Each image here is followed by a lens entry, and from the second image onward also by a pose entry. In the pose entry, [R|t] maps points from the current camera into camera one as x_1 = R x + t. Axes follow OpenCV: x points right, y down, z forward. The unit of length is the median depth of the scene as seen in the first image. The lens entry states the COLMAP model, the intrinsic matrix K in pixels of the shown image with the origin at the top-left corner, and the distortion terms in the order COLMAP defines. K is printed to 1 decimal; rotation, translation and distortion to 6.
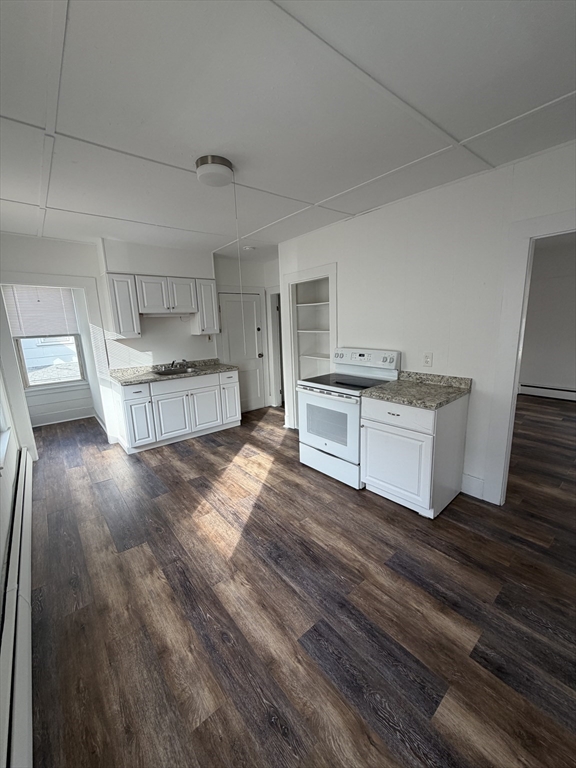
lens RADIAL K [[306.2, 0, 288.0], [0, 306.2, 384.0], [0, 0, 1]] dist [0.001096, 0.000072]
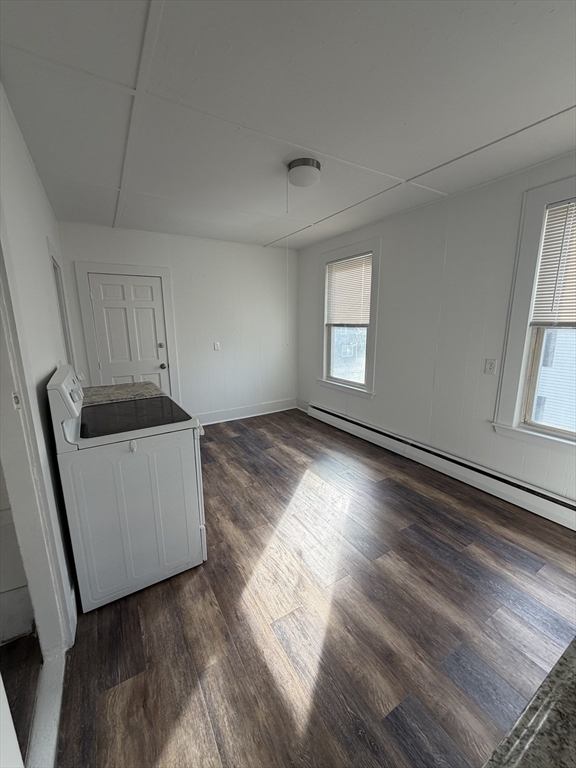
lens RADIAL K [[306.2, 0, 288.0], [0, 306.2, 384.0], [0, 0, 1]] dist [0.001096, 0.000072]
pose [[-0.988803, 0.013911, 0.148574, -0.253736], [0.071270, 0.918776, 0.388293, -0.325179], [-0.131104, 0.394535, -0.909480, 1.734006]]
